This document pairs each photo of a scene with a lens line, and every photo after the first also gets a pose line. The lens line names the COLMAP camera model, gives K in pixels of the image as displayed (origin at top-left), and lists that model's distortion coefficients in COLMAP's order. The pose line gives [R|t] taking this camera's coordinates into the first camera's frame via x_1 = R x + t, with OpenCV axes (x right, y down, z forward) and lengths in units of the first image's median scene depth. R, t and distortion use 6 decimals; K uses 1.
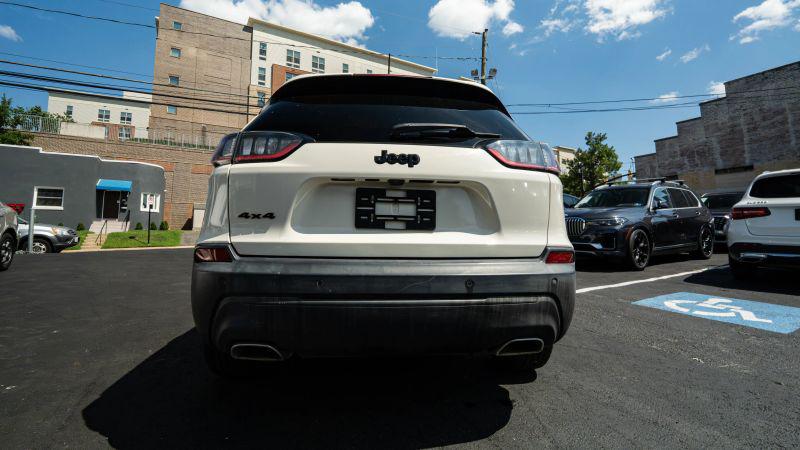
lens RADIAL K [[361.9, 0, 396.4], [0, 361.9, 202.8], [0, 0, 1]] dist [-0.003022, -0.002155]
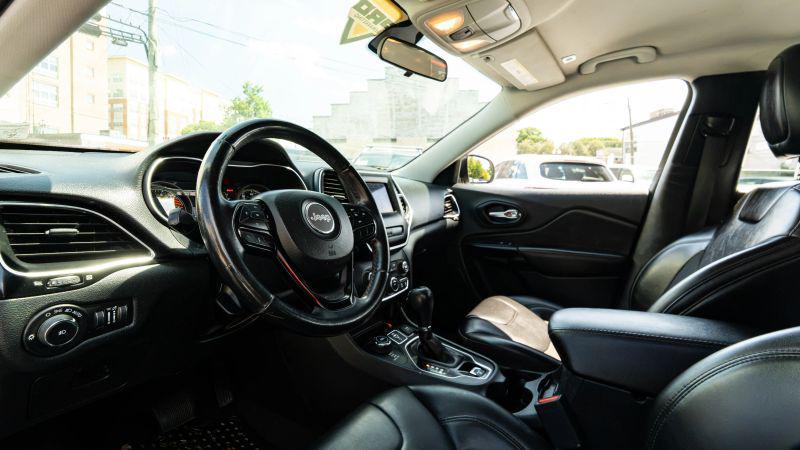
lens RADIAL K [[361.9, 0, 397.0], [0, 361.9, 205.0], [0, 0, 1]] dist [-0.003022, -0.002155]
pose [[0.585028, -0.037521, 0.810144, -0.612702], [-0.081565, 0.991142, 0.104804, -0.048973], [-0.806901, -0.127393, 0.576786, 2.185430]]
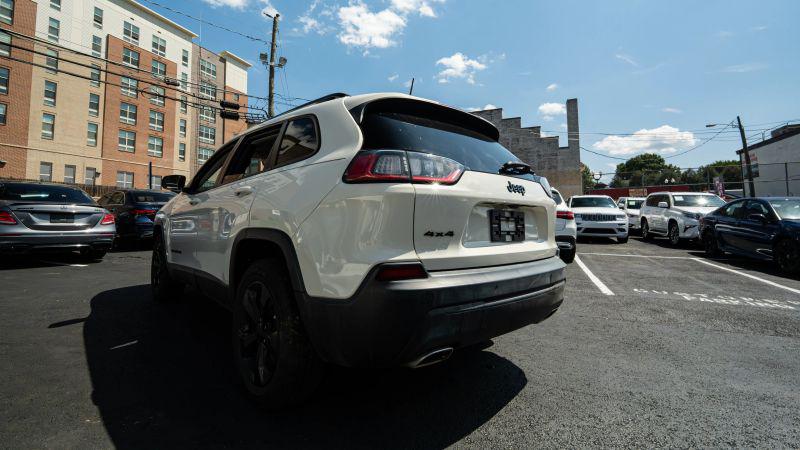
lens RADIAL K [[361.9, 0, 397.3], [0, 361.9, 204.1], [0, 0, 1]] dist [-0.003022, -0.002155]
pose [[0.788082, 0.029215, 0.614876, -0.911411], [-0.049559, 0.998642, 0.016071, -0.051101], [-0.613572, -0.043138, 0.788460, 0.172573]]
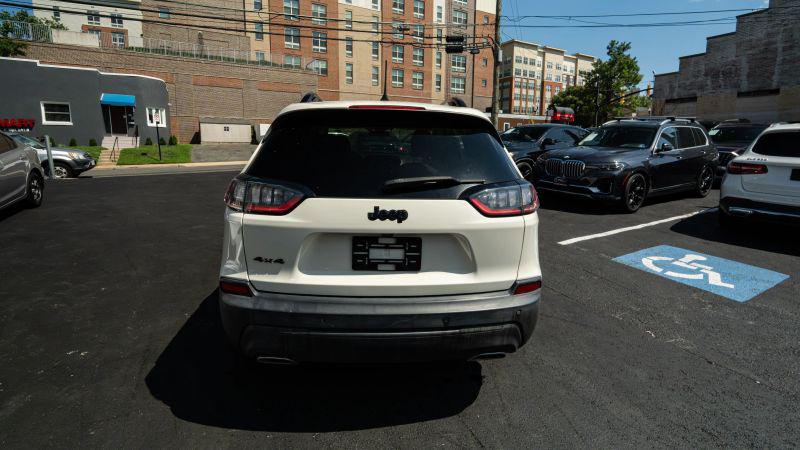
lens RADIAL K [[361.9, 0, 394.1], [0, 361.9, 199.4], [0, 0, 1]] dist [-0.003022, -0.002155]
pose [[0.999698, 0.013242, -0.020701, 0.034766], [-0.008020, 0.972075, 0.234534, -0.343776], [0.023229, -0.234297, 0.971887, -0.072883]]
